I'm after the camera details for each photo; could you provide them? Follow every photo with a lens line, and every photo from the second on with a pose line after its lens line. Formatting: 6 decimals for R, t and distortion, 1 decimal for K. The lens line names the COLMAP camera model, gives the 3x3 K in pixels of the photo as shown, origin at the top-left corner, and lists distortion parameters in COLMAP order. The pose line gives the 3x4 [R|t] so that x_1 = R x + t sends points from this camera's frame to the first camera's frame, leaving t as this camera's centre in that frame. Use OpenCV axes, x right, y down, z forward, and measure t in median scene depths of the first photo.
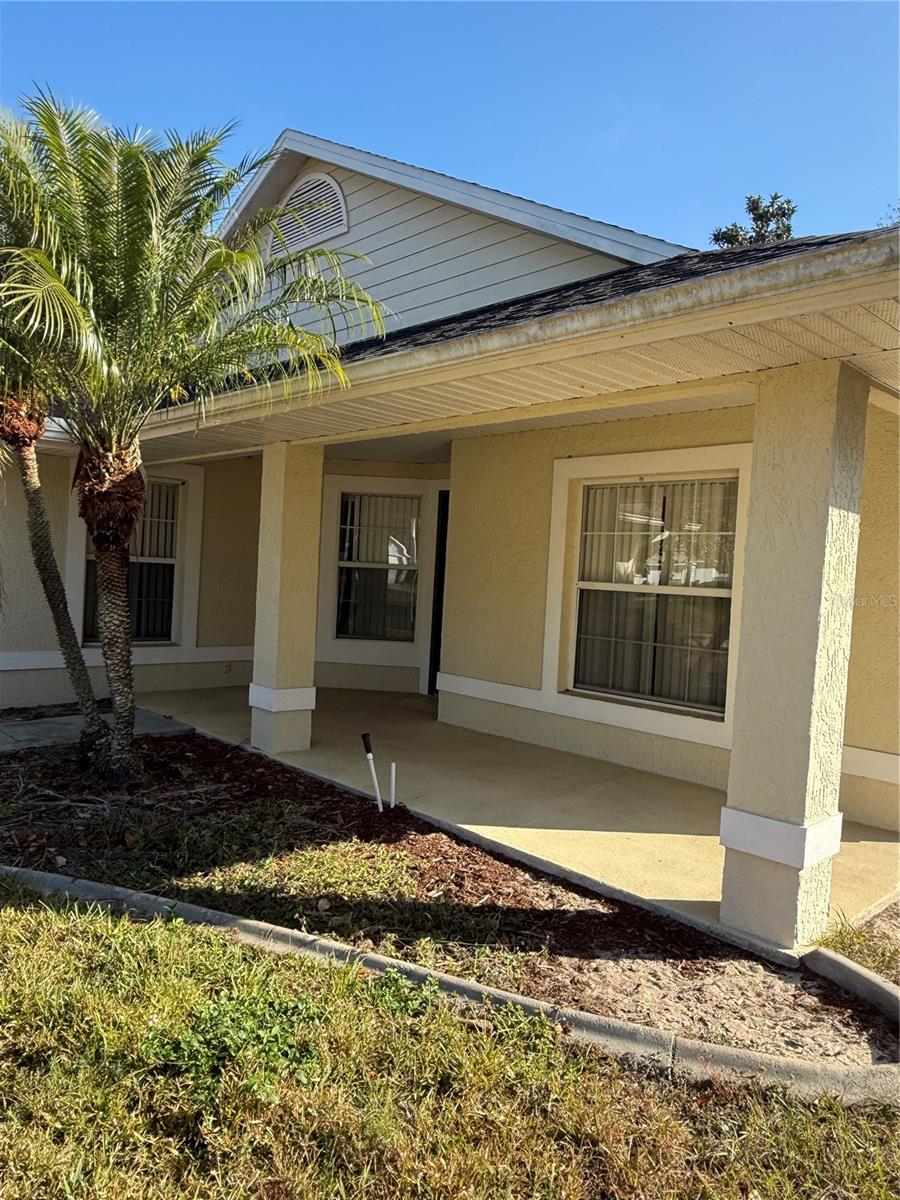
lens RADIAL K [[839.4, 0, 451.3], [0, 839.4, 605.5], [0, 0, 1]] dist [-0.012493, 0.011740]
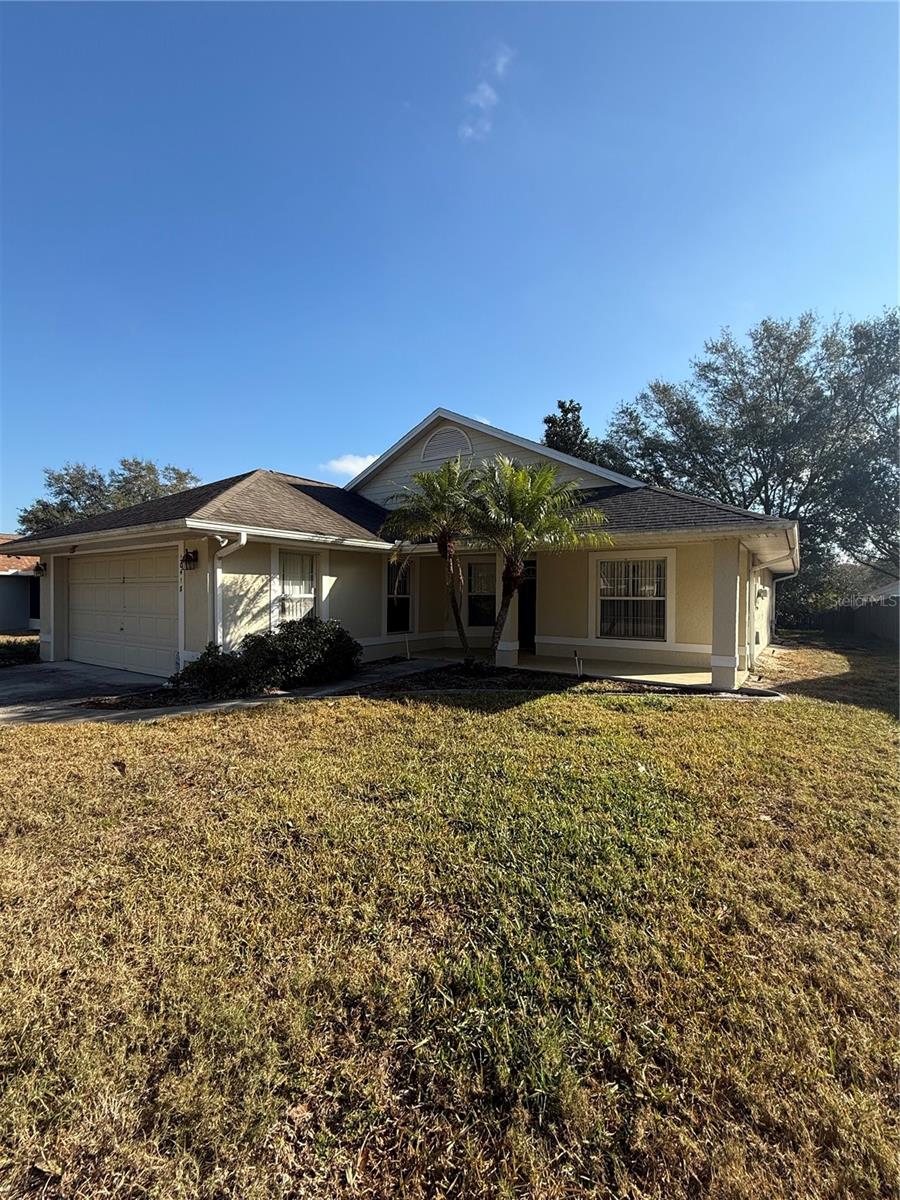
lens RADIAL K [[523.8, 0, 449.8], [0, 523.8, 596.2], [0, 0, 1]] dist [-0.002089, -0.000090]
pose [[0.976376, -0.043104, 0.211737, -0.490567], [0.049569, 0.998450, -0.025321, -0.009506], [-0.210317, 0.035218, 0.976999, -0.399026]]
